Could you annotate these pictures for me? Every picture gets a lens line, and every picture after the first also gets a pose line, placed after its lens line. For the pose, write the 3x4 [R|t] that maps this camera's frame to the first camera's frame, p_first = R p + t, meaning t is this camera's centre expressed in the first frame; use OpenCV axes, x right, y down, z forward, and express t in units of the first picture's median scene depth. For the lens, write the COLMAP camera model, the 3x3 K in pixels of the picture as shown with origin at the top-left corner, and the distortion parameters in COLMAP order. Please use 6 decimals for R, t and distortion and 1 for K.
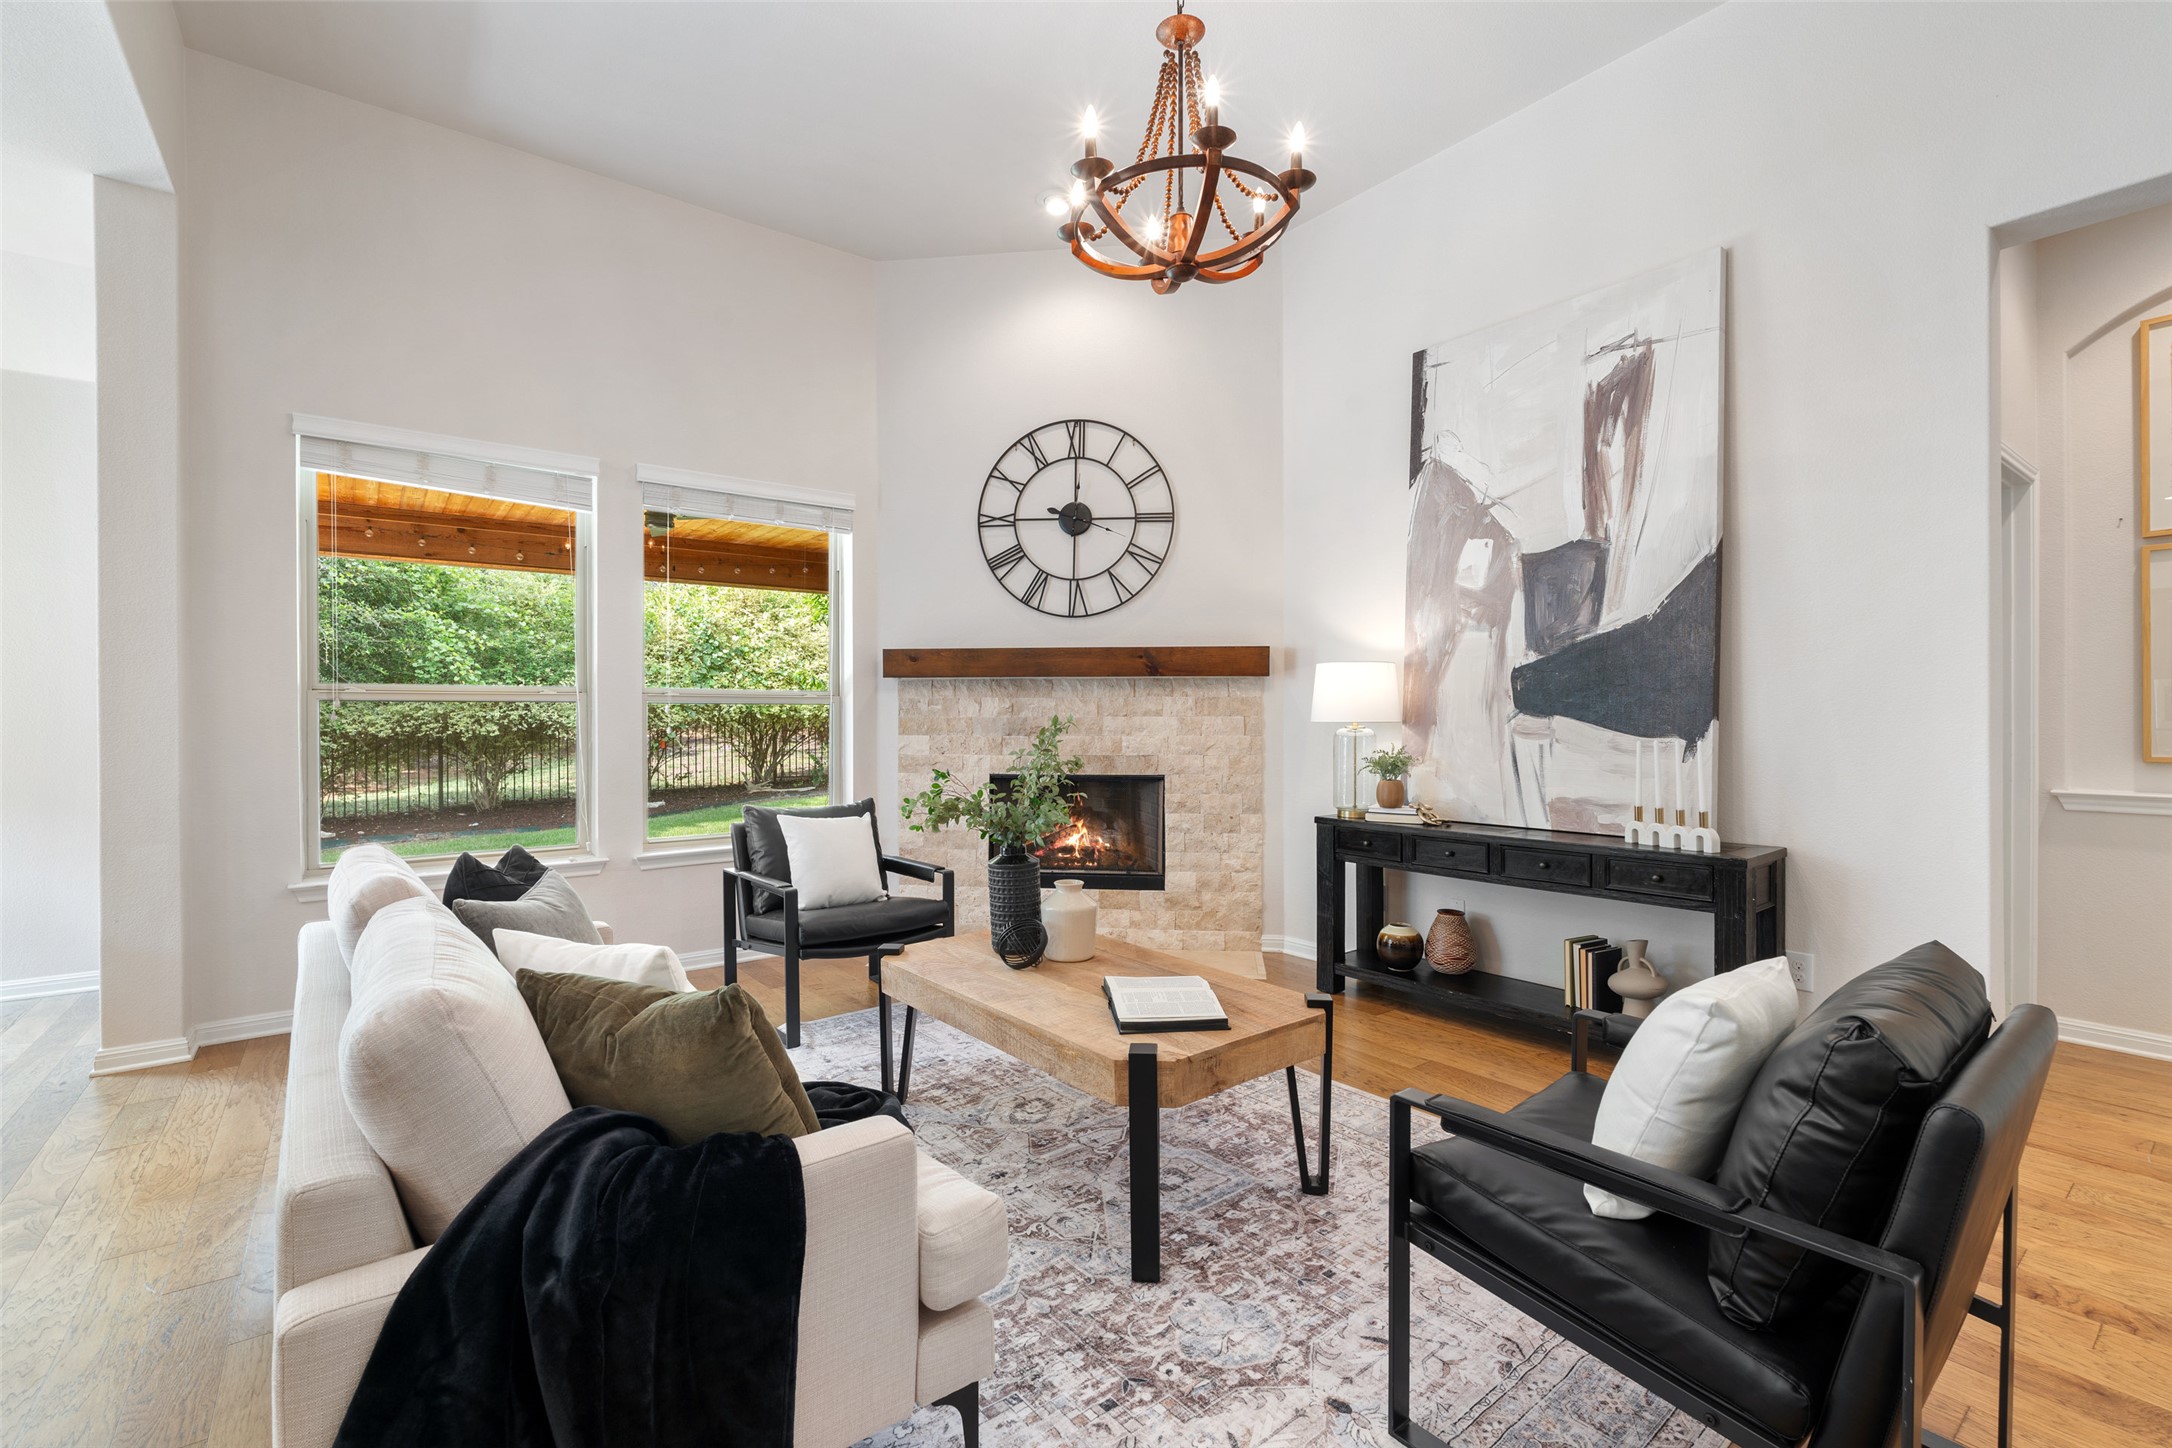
lens RADIAL K [[949.0, 0, 1087.6], [0, 949.0, 720.8], [0, 0, 1]] dist [-0.003493, -0.000277]
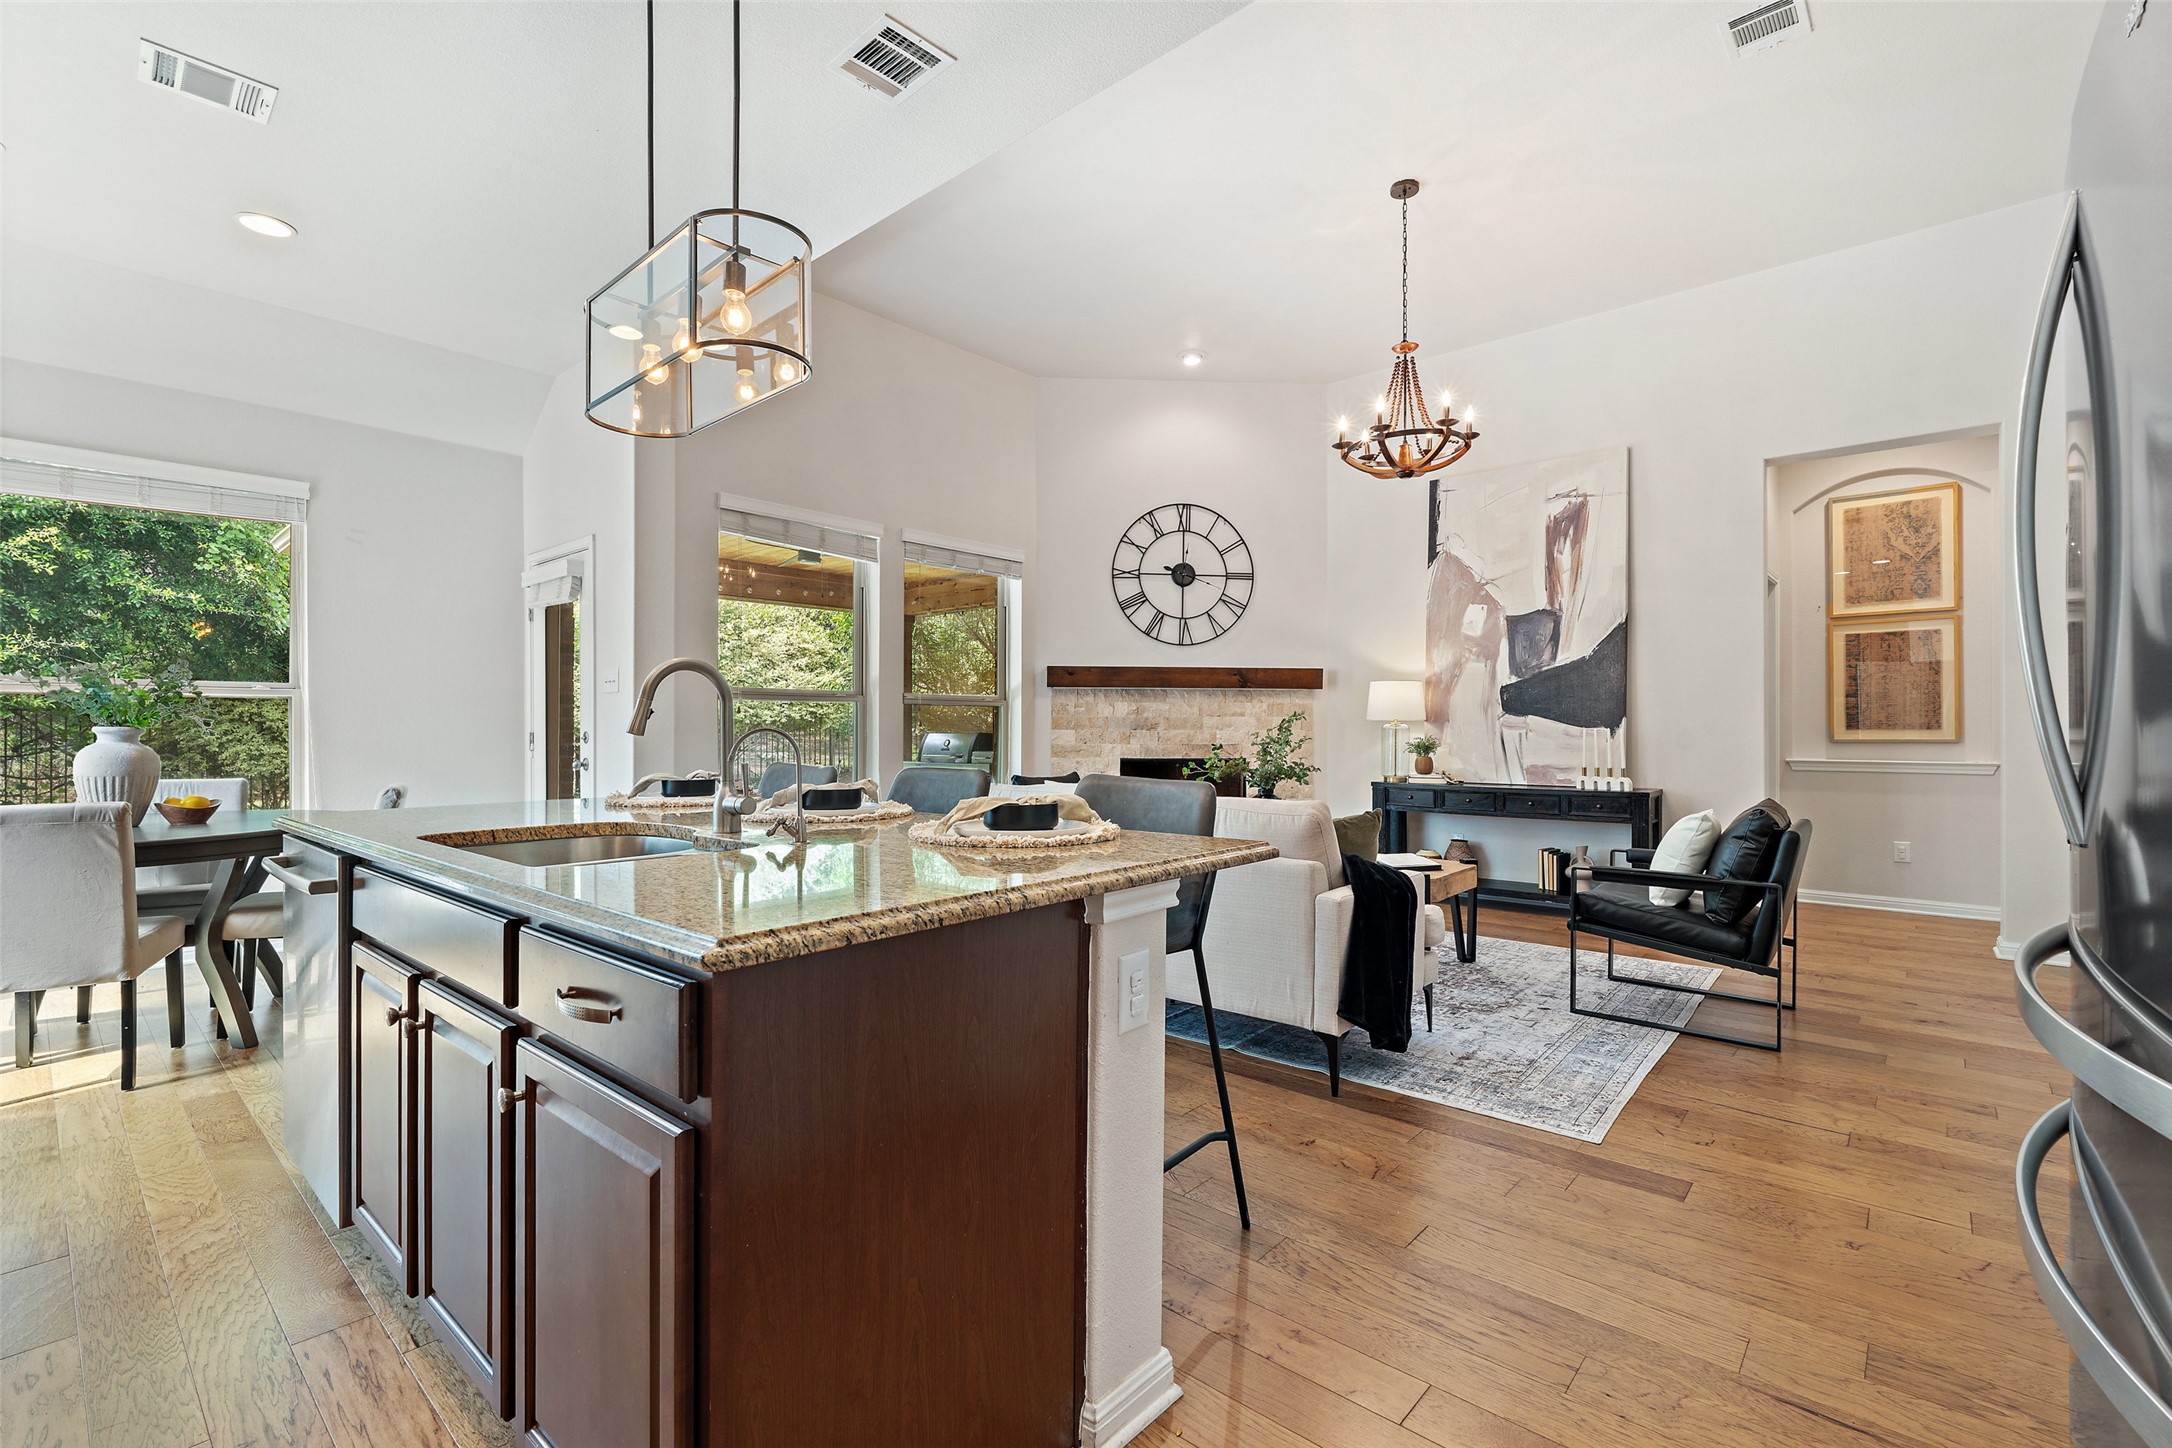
lens RADIAL K [[949.0, 0, 1090.2], [0, 949.0, 726.3], [0, 0, 1]] dist [-0.003493, -0.000277]
pose [[0.982513, 0.004351, 0.186144, -0.516041], [-0.003175, 0.999973, -0.006611, 0.024776], [-0.186168, 0.005904, 0.982500, -0.436225]]
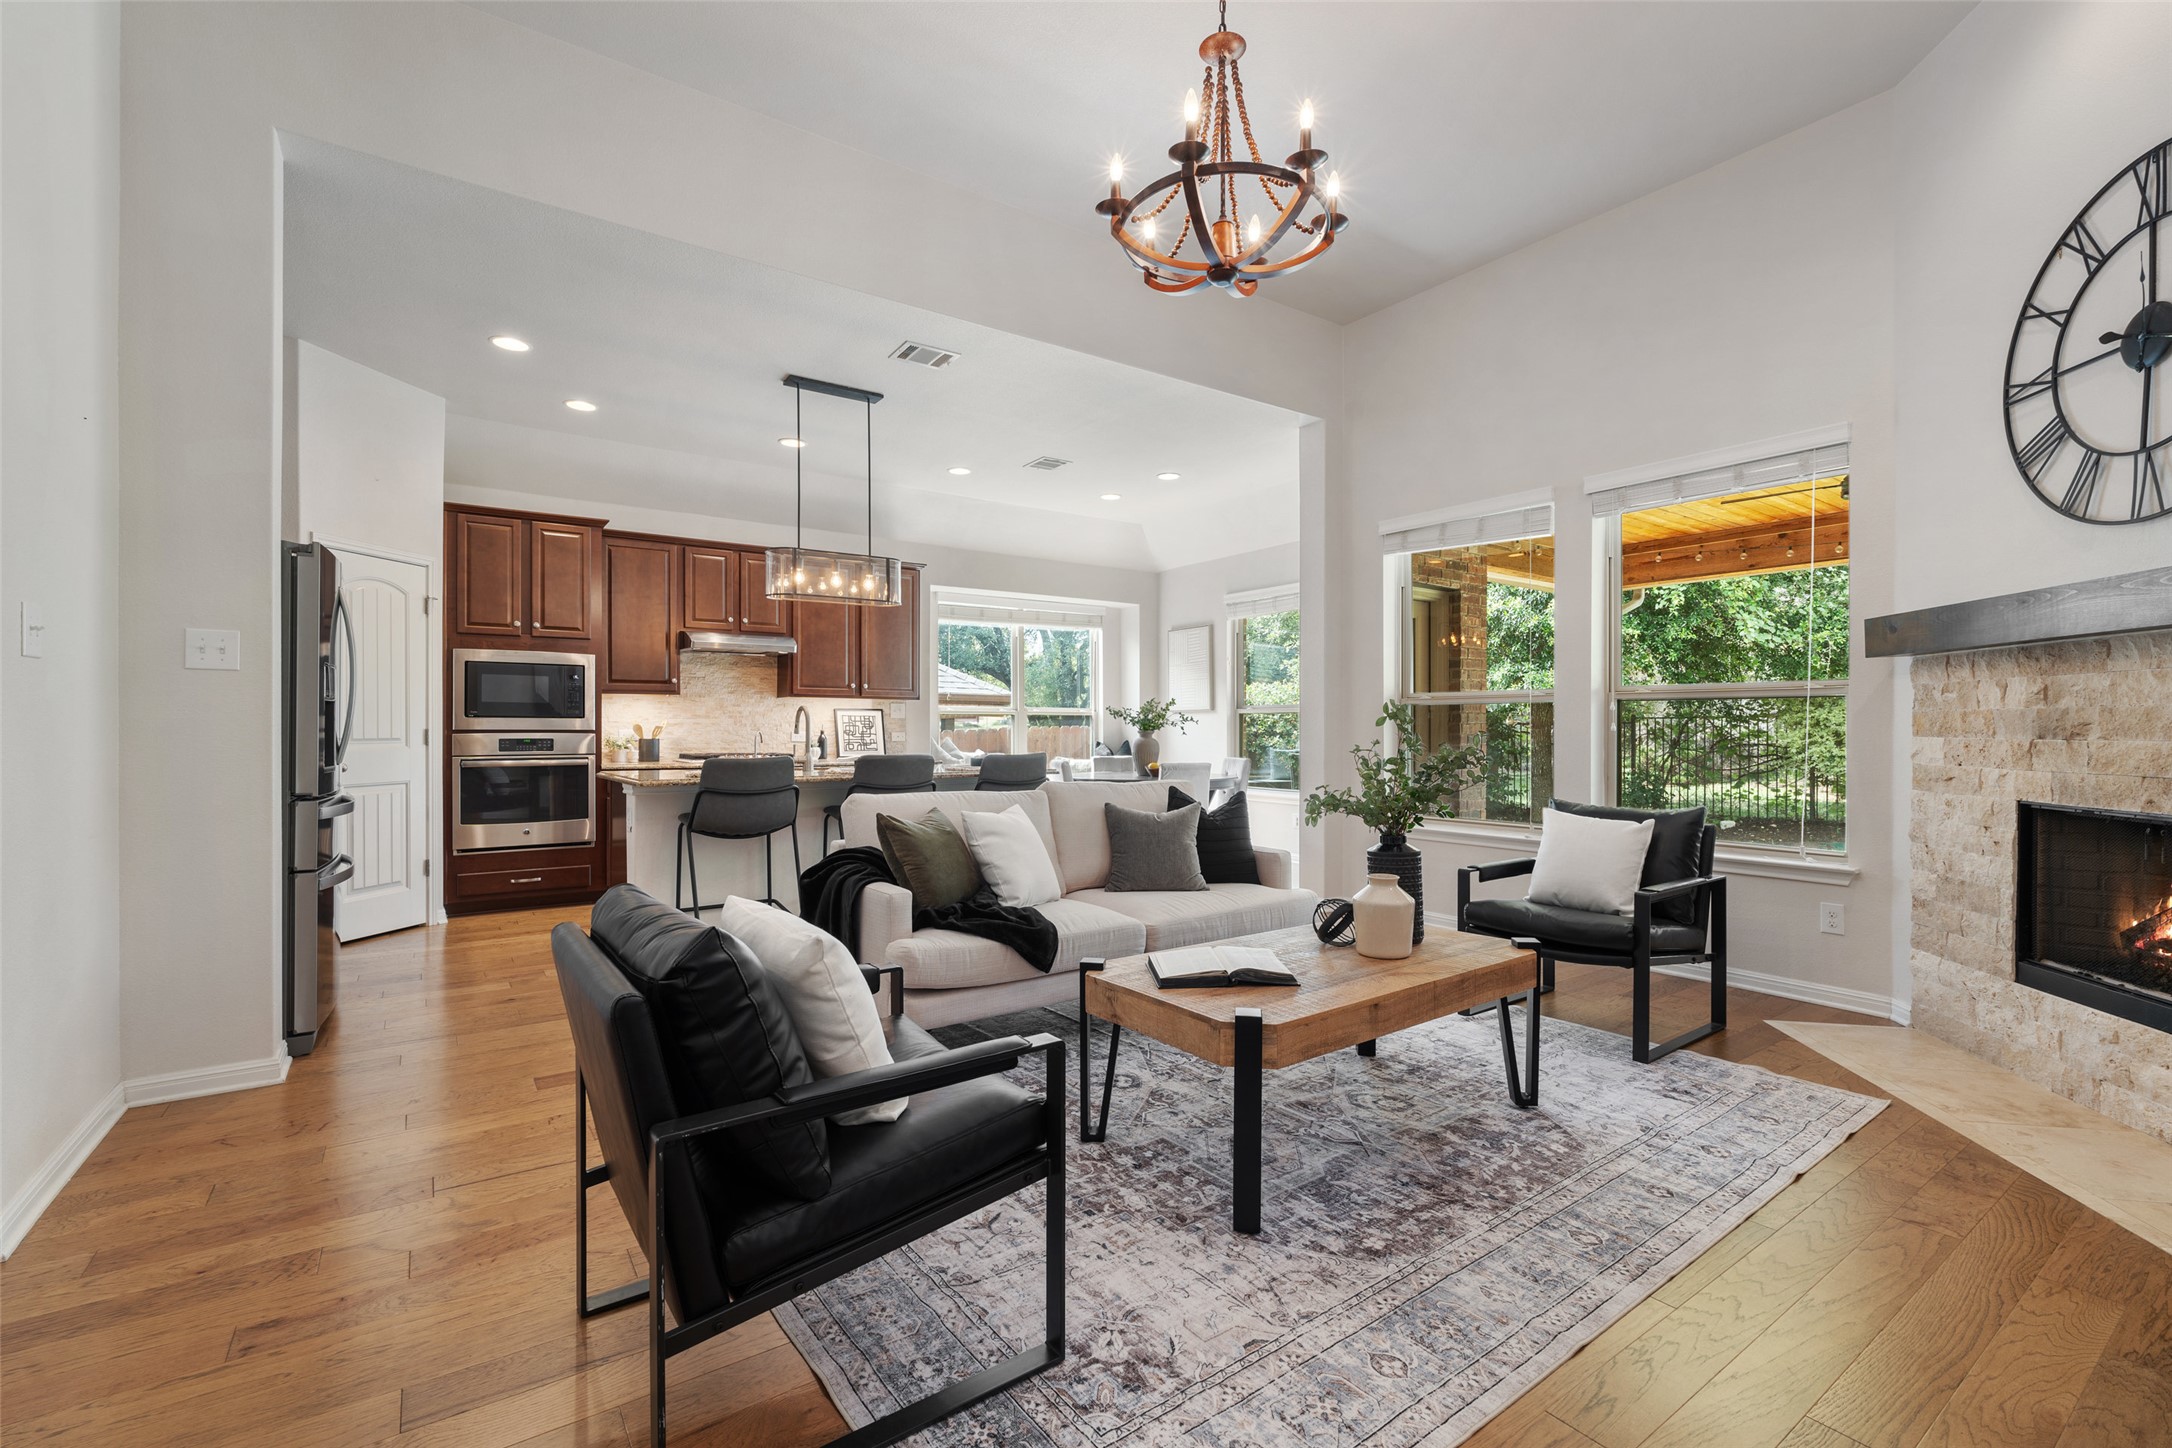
lens RADIAL K [[949.0, 0, 1091.6], [0, 949.0, 728.2], [0, 0, 1]] dist [-0.003493, -0.000277]
pose [[-0.040503, 0.002060, -0.999177, 0.692538], [-0.005985, 0.999979, 0.002304, 0.014304], [0.999162, 0.006074, -0.040489, 0.540686]]
